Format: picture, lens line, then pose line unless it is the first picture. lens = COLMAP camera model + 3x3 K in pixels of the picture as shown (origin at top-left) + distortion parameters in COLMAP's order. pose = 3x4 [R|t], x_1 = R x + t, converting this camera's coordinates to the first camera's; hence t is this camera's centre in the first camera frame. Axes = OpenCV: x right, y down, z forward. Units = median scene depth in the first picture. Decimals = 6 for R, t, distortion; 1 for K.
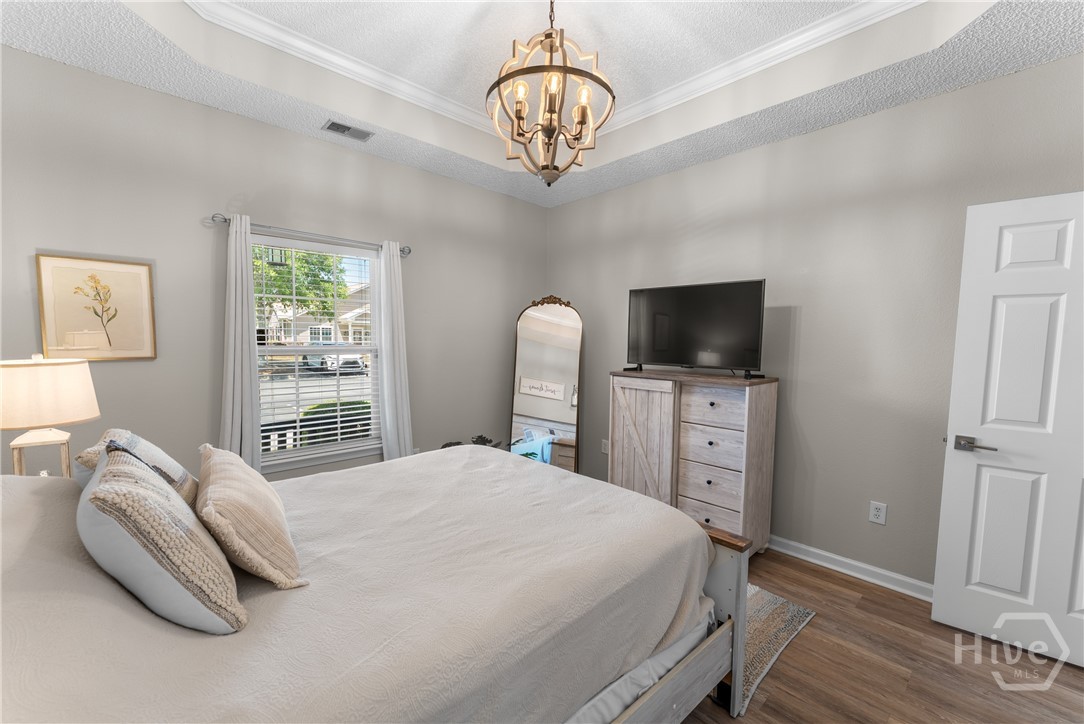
lens RADIAL K [[439.3, 0, 543.1], [0, 439.3, 372.4], [0, 0, 1]] dist [-0.000506, -0.000141]
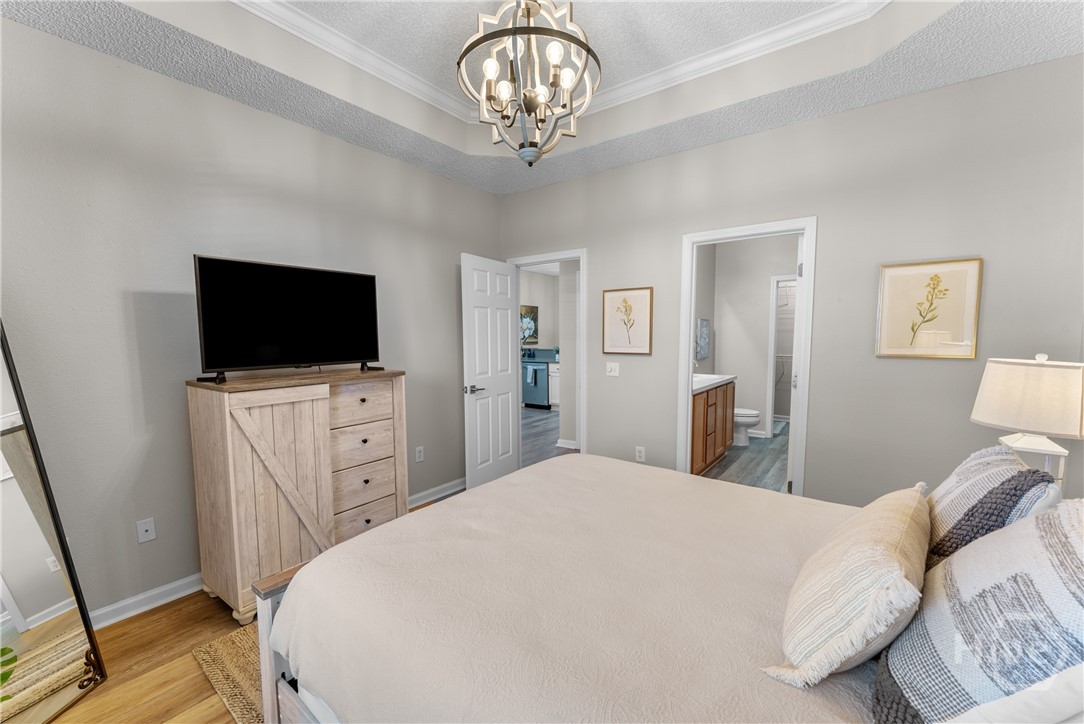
lens RADIAL K [[439.3, 0, 543.1], [0, 439.3, 372.4], [0, 0, 1]] dist [-0.000506, -0.000141]
pose [[-0.175263, -0.102835, 0.979136, -0.594938], [0.079938, 0.989760, 0.118259, -0.067606], [-0.981271, 0.098996, -0.165248, 0.743216]]
